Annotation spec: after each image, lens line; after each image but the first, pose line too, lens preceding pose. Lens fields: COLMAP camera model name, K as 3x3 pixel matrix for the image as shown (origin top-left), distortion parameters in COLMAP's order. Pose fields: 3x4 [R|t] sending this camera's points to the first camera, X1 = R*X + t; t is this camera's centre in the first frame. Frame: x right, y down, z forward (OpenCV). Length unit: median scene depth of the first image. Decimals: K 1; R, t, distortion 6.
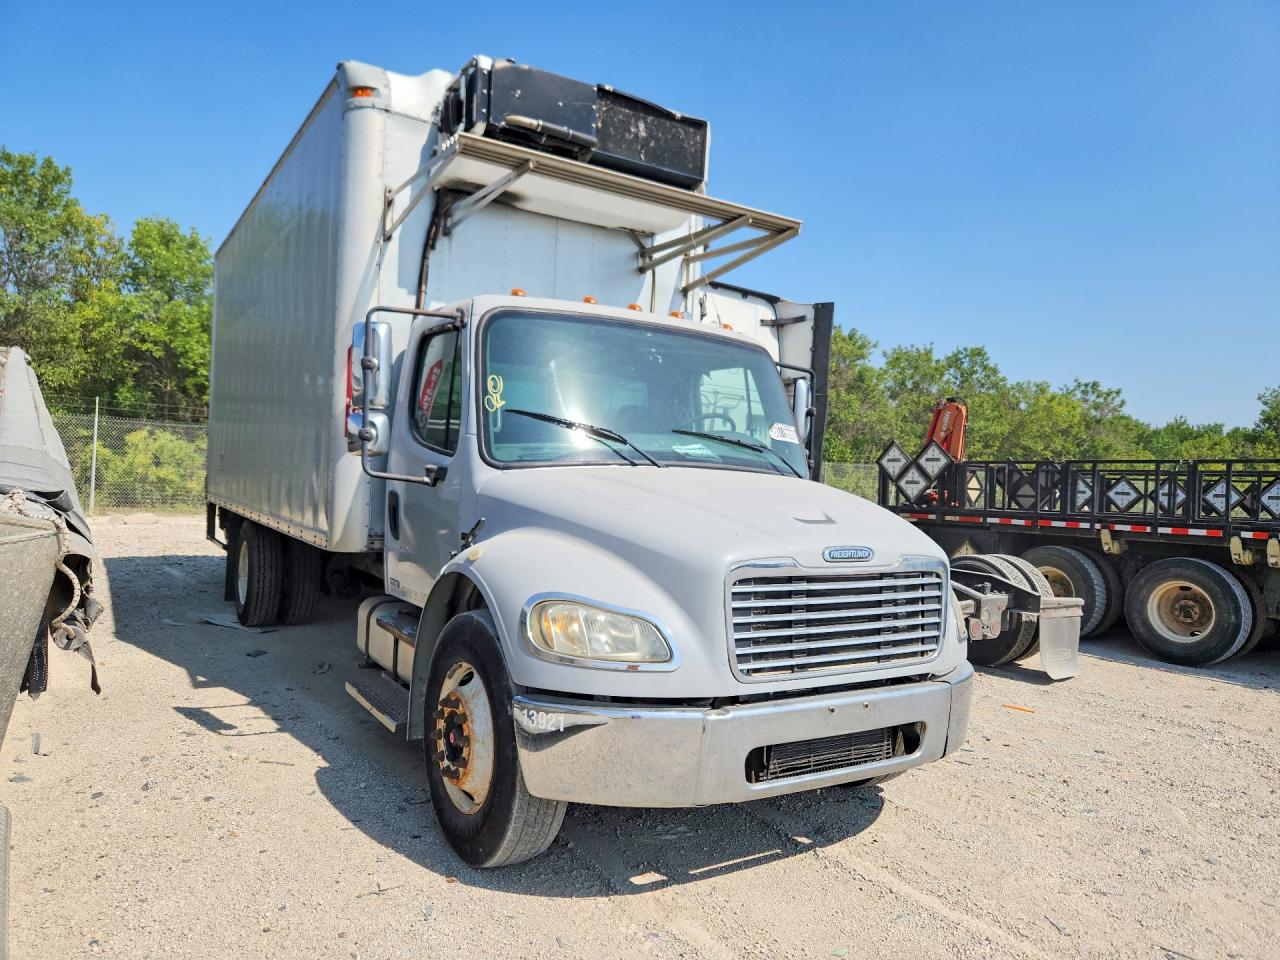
lens RADIAL K [[866.2, 0, 640.0], [0, 866.2, 479.9], [0, 0, 1]] dist [0.047342, -0.026457]
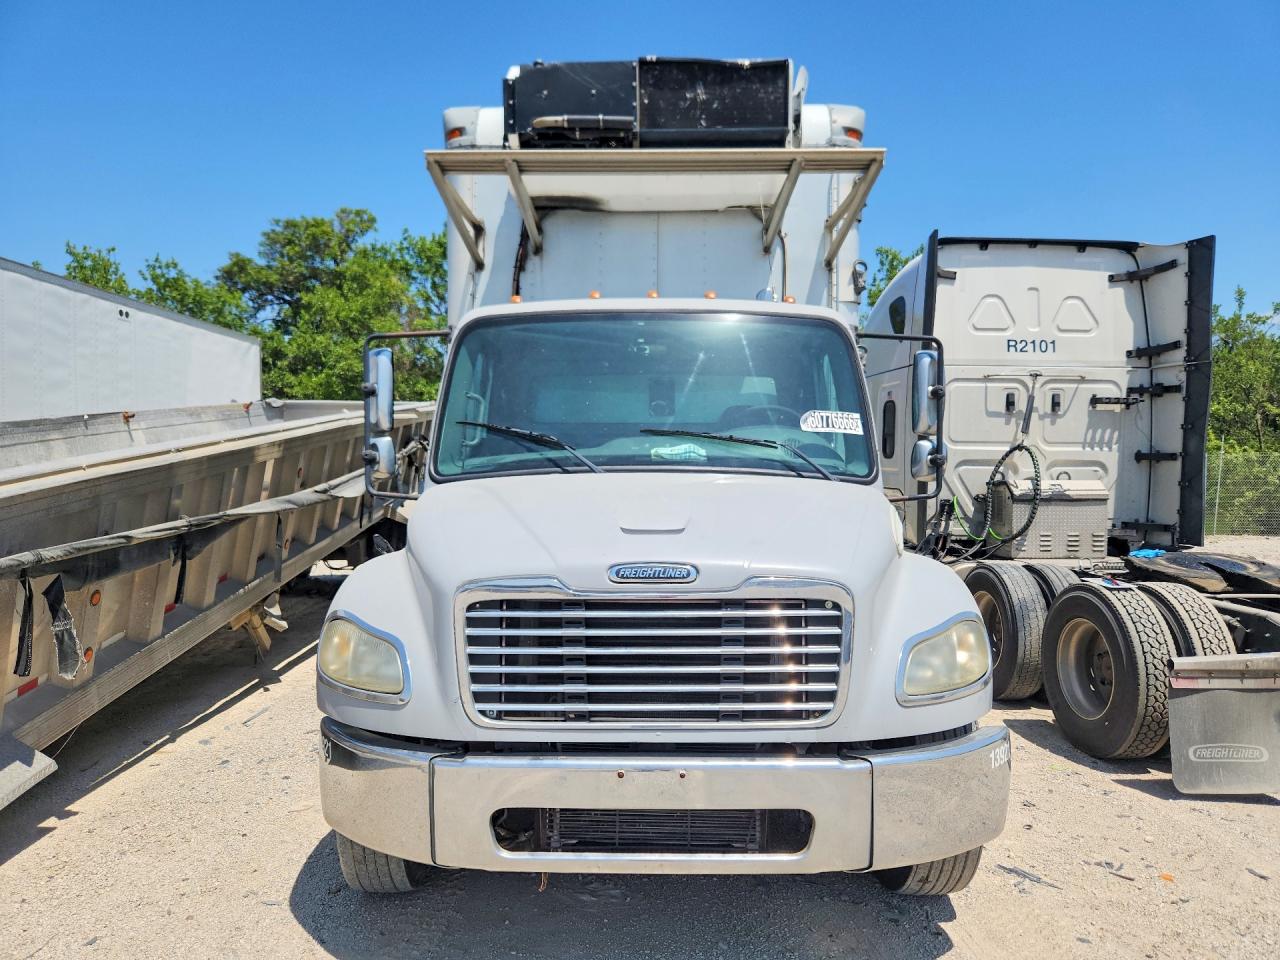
lens RADIAL K [[866.2, 0, 630.4], [0, 866.2, 493.1], [0, 0, 1]] dist [0.047342, -0.026457]
pose [[0.840692, -0.040579, -0.539992, 0.425821], [0.037207, 0.999160, -0.017158, 0.017245], [0.540234, -0.005667, 0.841496, 0.226877]]
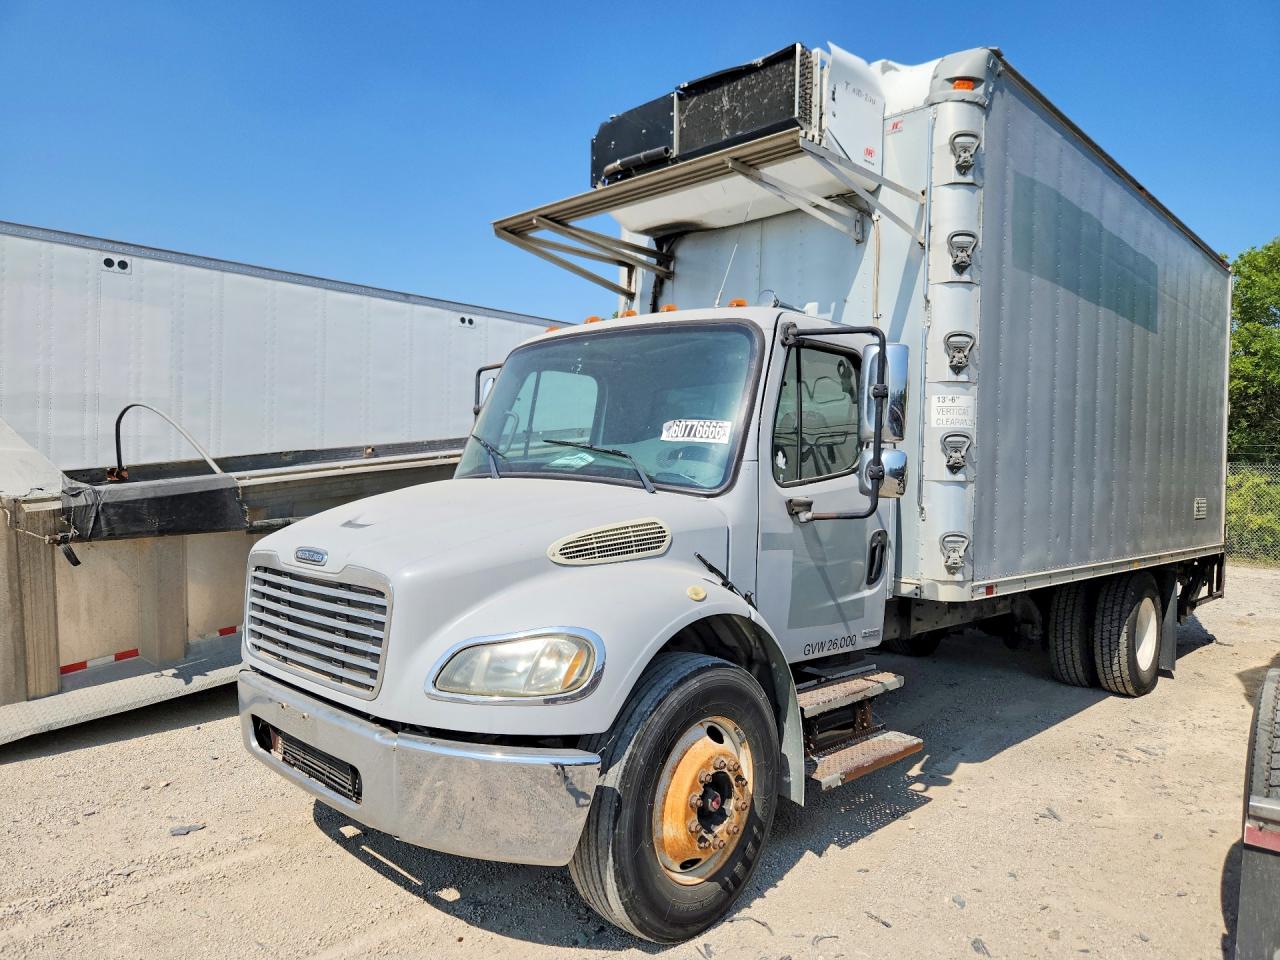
lens RADIAL K [[866.2, 0, 638.1], [0, 866.2, 472.6], [0, 0, 1]] dist [0.047342, -0.026457]
pose [[0.232031, -0.043793, -0.971722, 0.876197], [-0.023389, 0.998446, -0.050582, 0.021506], [0.972427, 0.034464, 0.230646, 0.765531]]
